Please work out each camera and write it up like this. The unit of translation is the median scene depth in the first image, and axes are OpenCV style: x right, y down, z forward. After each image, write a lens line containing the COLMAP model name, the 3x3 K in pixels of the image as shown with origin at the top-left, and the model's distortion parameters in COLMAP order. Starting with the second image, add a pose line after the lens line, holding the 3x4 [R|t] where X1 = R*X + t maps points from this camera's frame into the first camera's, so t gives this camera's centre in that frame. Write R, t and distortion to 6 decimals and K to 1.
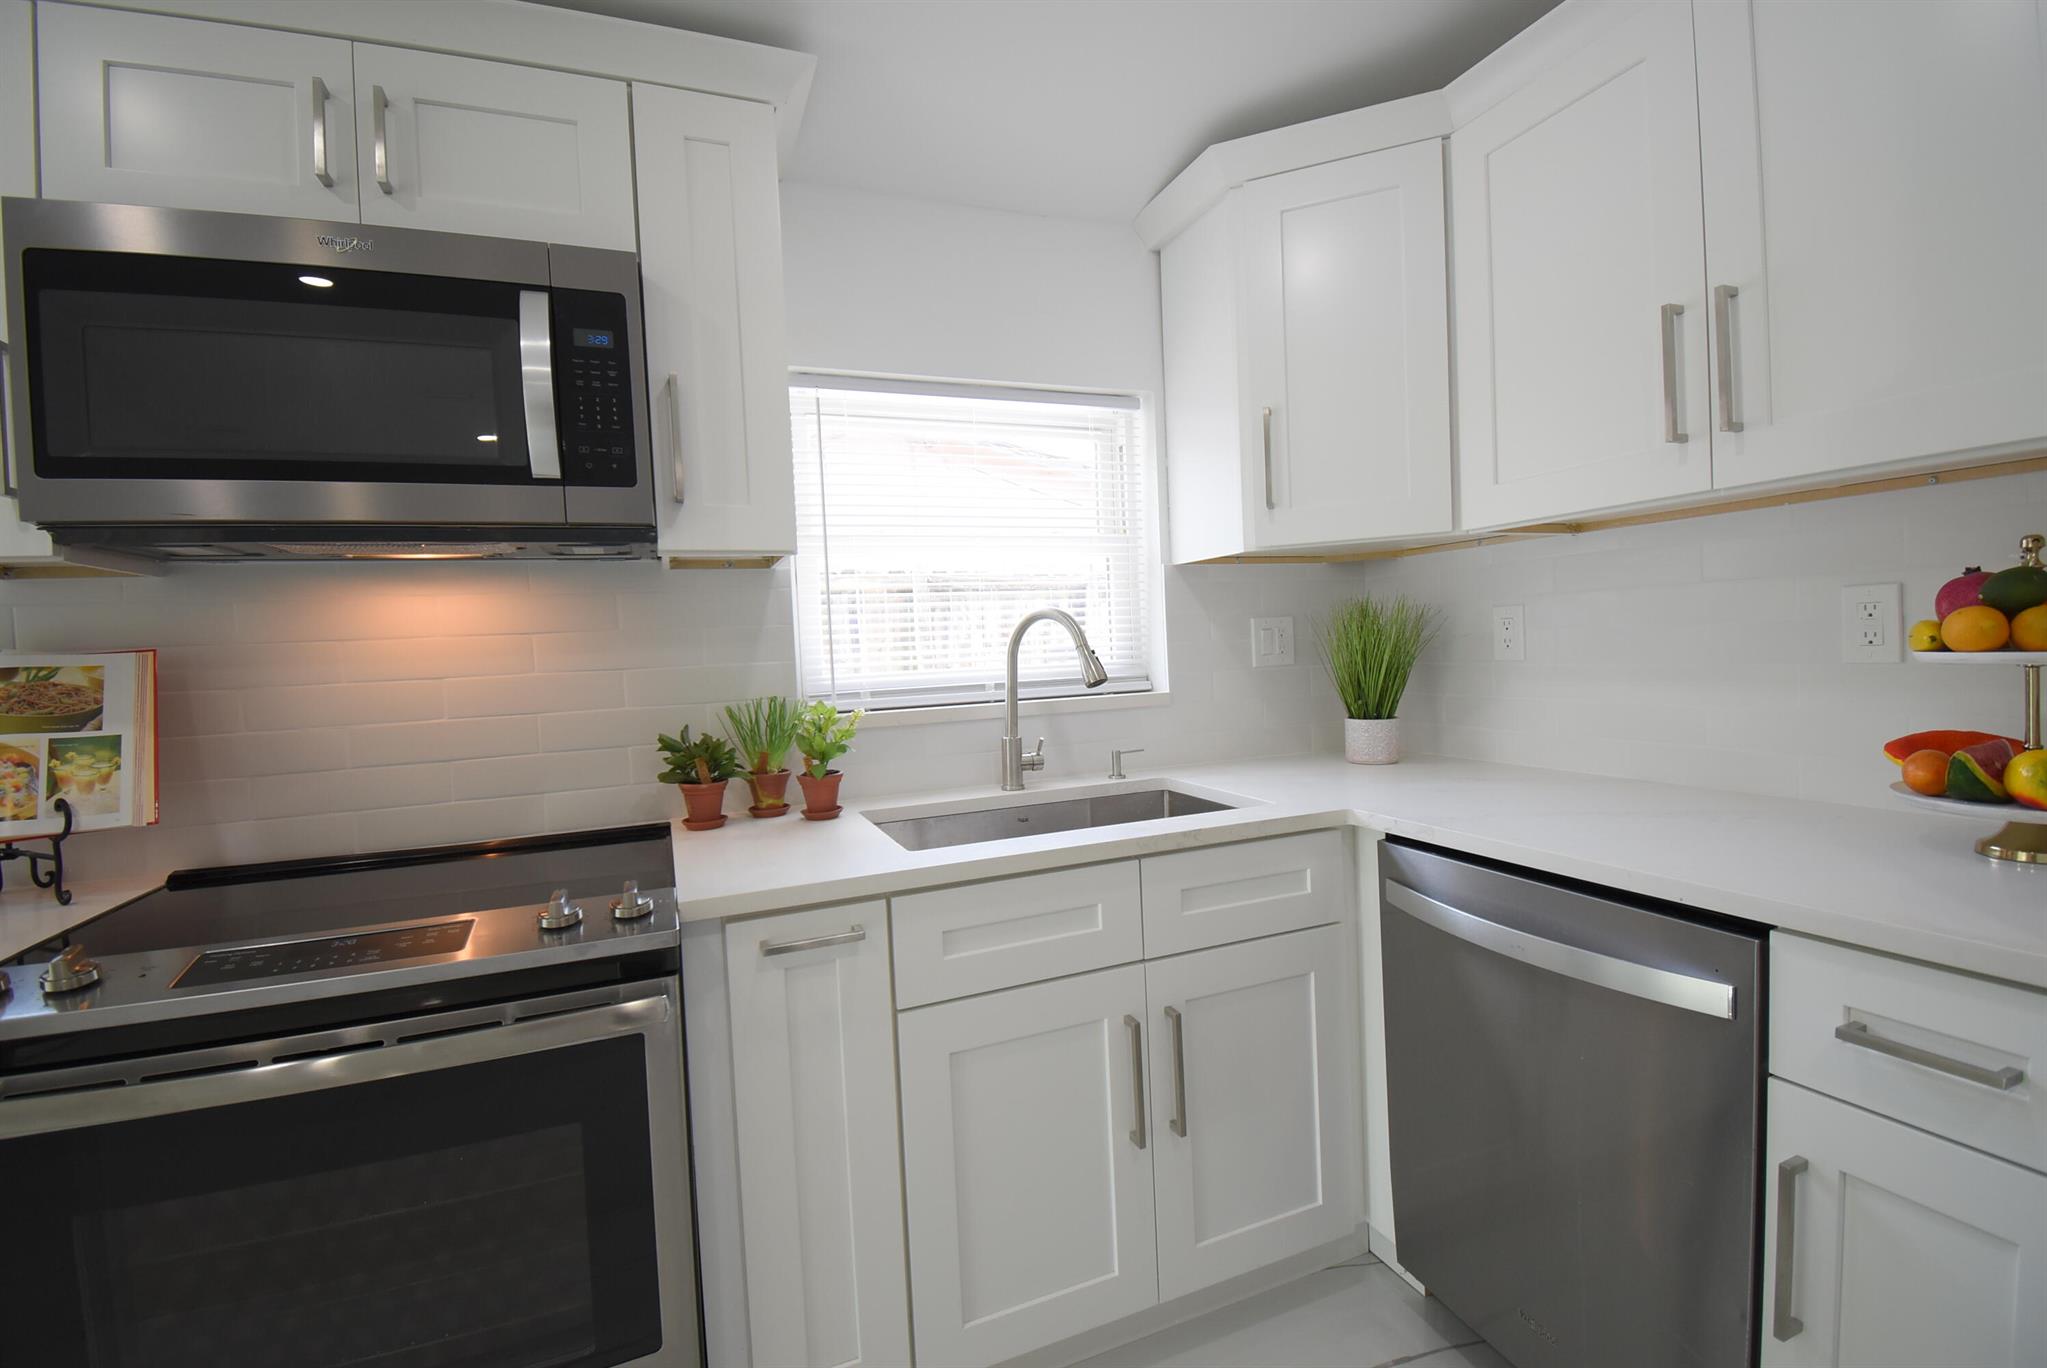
lens RADIAL K [[881.0, 0, 1021.1], [0, 881.0, 638.3], [0, 0, 1]] dist [-0.068673, -0.000134]
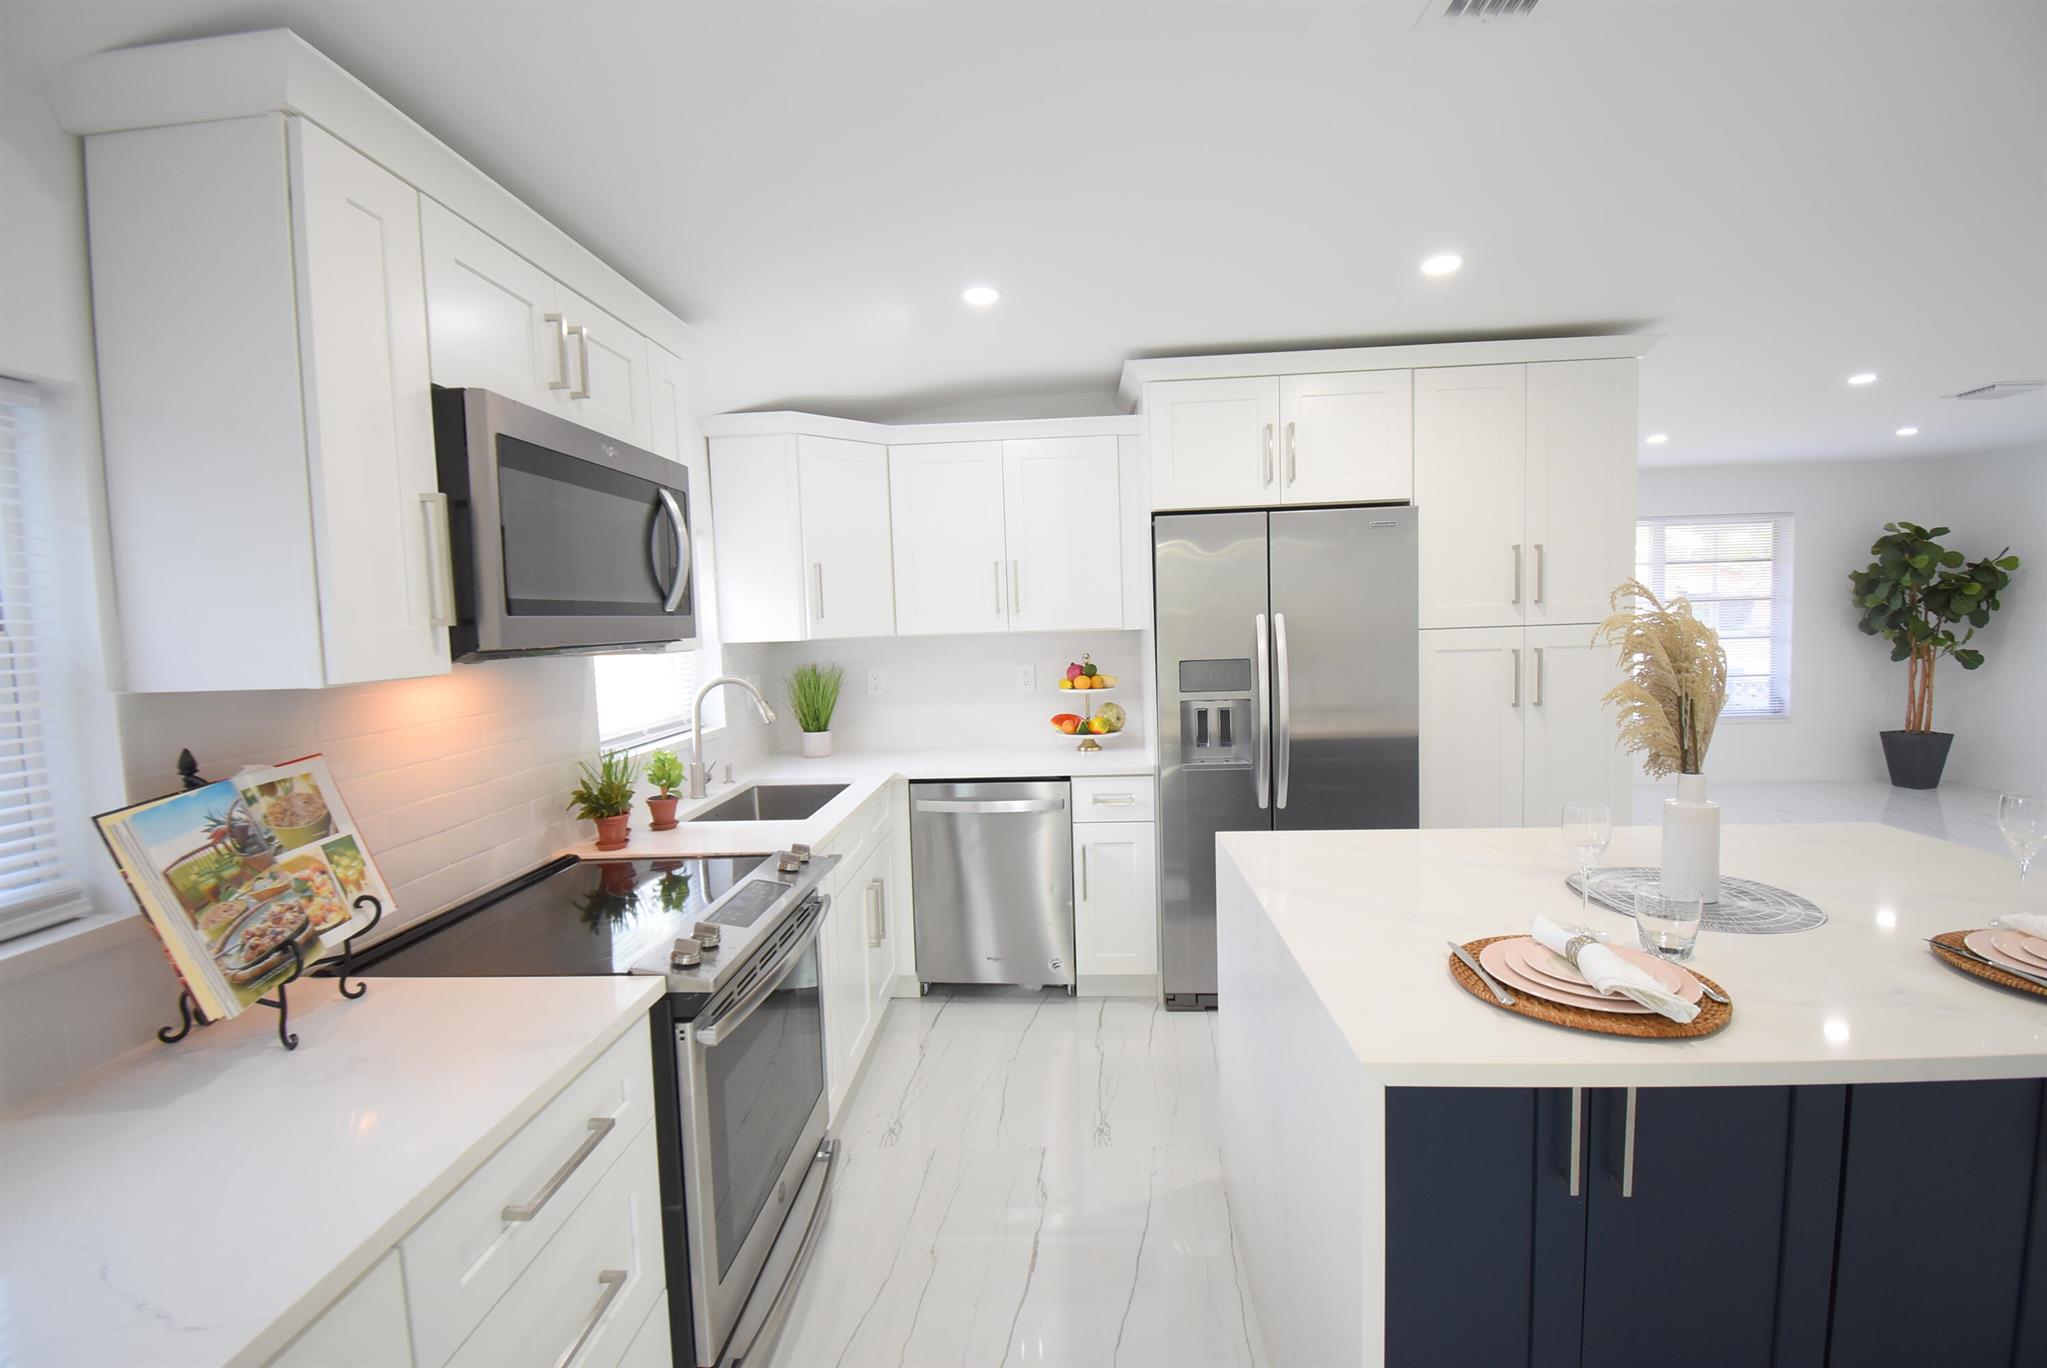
lens RADIAL K [[874.9, 0, 1023.5], [0, 874.9, 684.0], [0, 0, 1]] dist [0.014908, -0.000198]
pose [[0.412794, -0.040920, 0.909905, -1.469937], [0.009751, 0.999132, 0.040509, -0.103599], [-0.910772, -0.007849, 0.412834, -0.178630]]
